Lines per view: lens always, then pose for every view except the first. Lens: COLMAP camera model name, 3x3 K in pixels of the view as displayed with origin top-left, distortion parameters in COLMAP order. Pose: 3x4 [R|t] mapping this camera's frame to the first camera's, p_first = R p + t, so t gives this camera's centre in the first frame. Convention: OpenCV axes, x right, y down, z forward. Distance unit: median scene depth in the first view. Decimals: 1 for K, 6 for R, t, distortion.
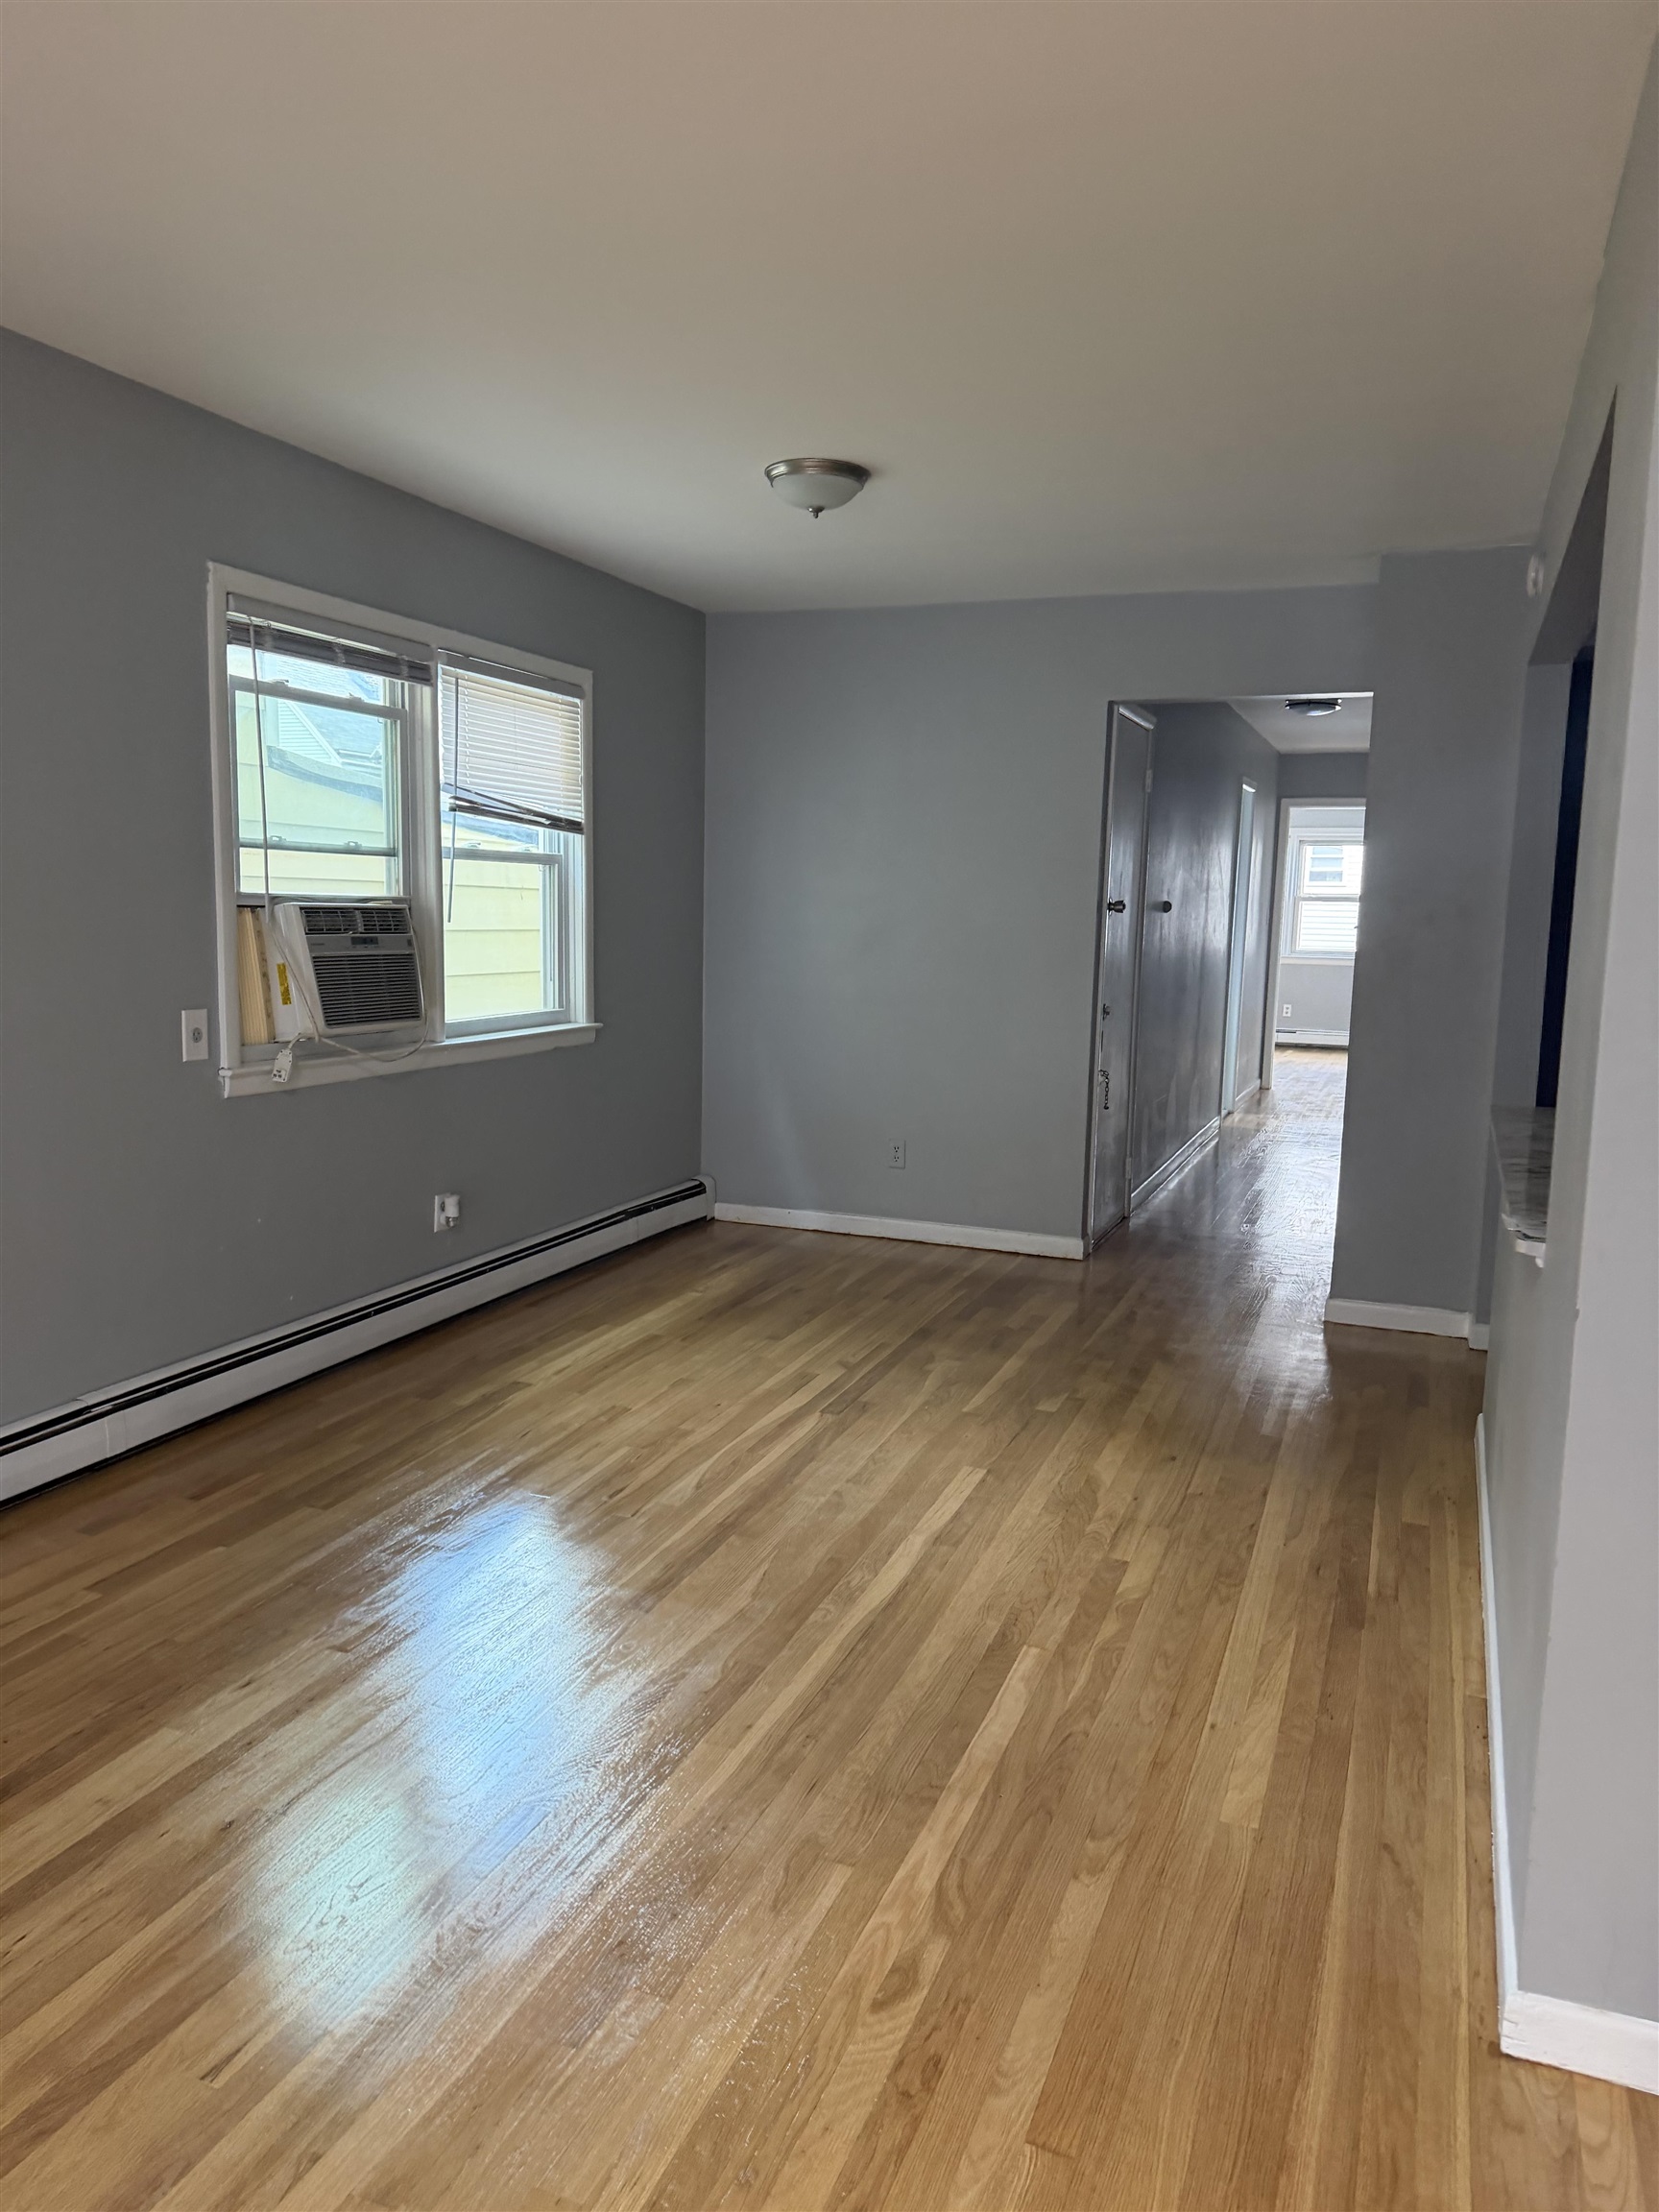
lens RADIAL K [[1550.3, 0, 827.0], [0, 1550.3, 1108.0], [0, 0, 1]] dist [-0.009677, -0.008109]
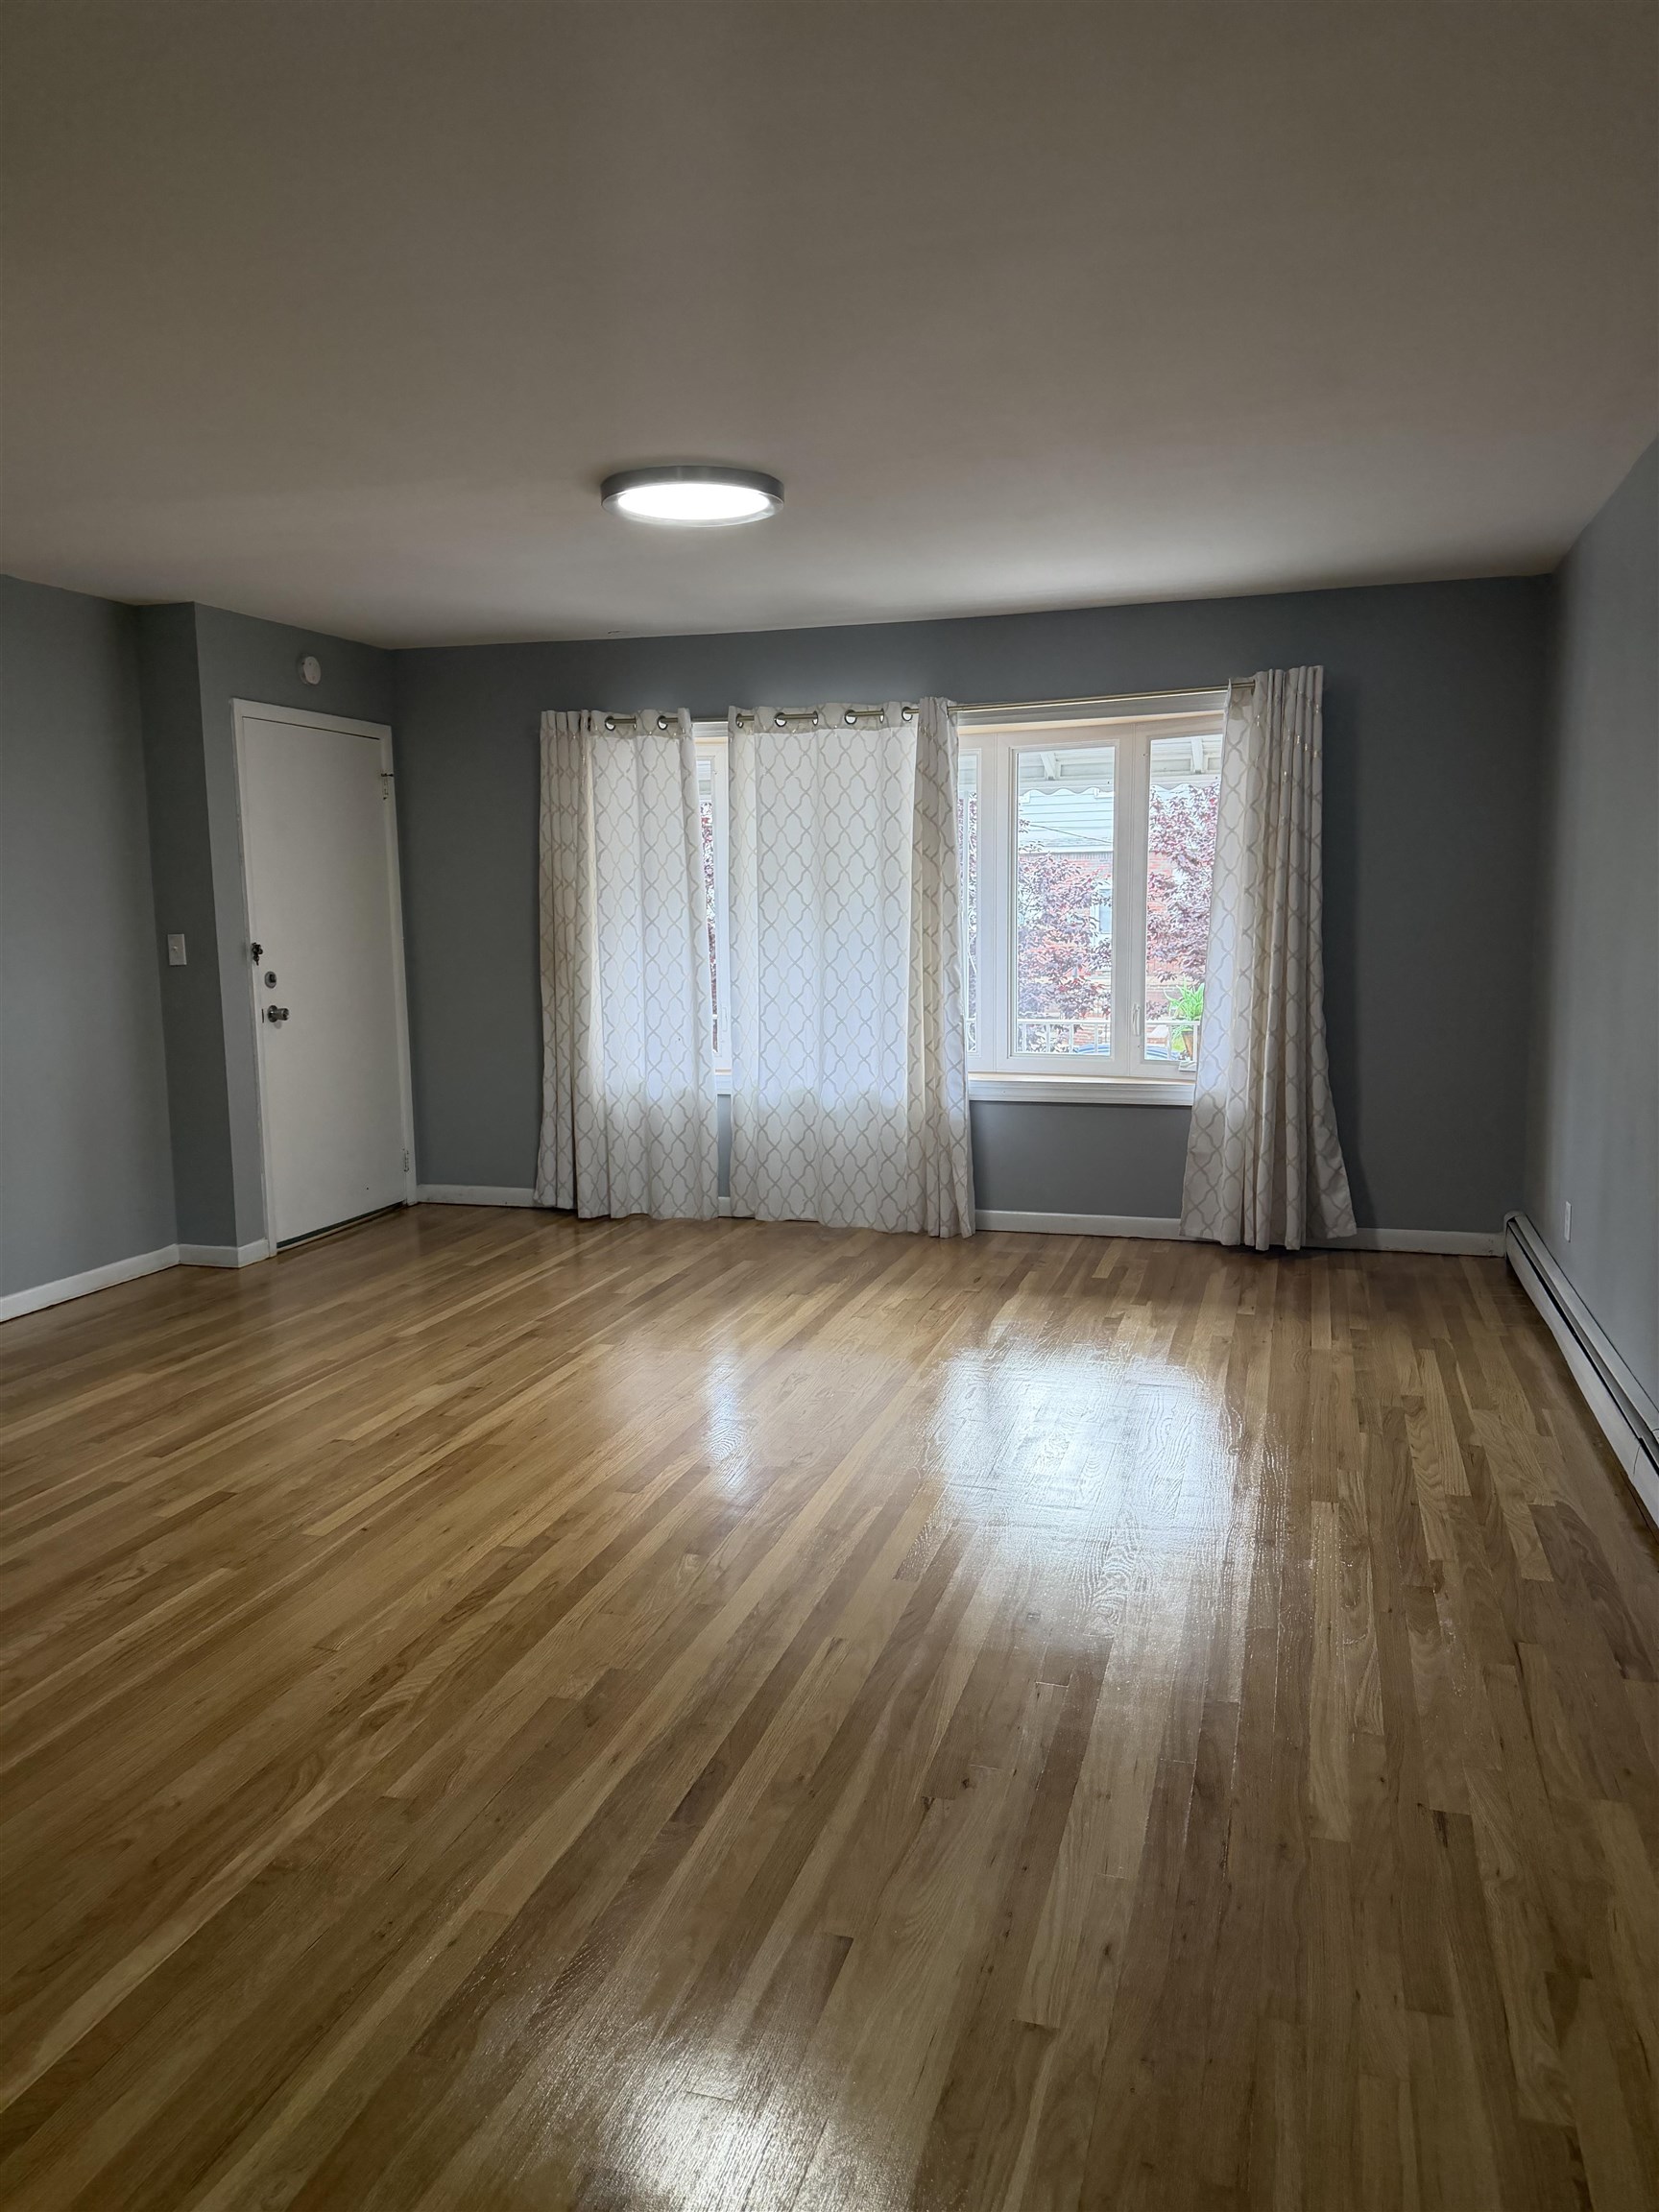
lens RADIAL K [[1550.3, 0, 829.6], [0, 1550.3, 1103.0], [0, 0, 1]] dist [-0.009677, -0.008109]
pose [[-0.997085, 0.003323, -0.076231, -0.206388], [-0.017321, 0.963114, 0.268537, -0.269164], [0.074311, 0.269074, -0.960248, 1.842442]]
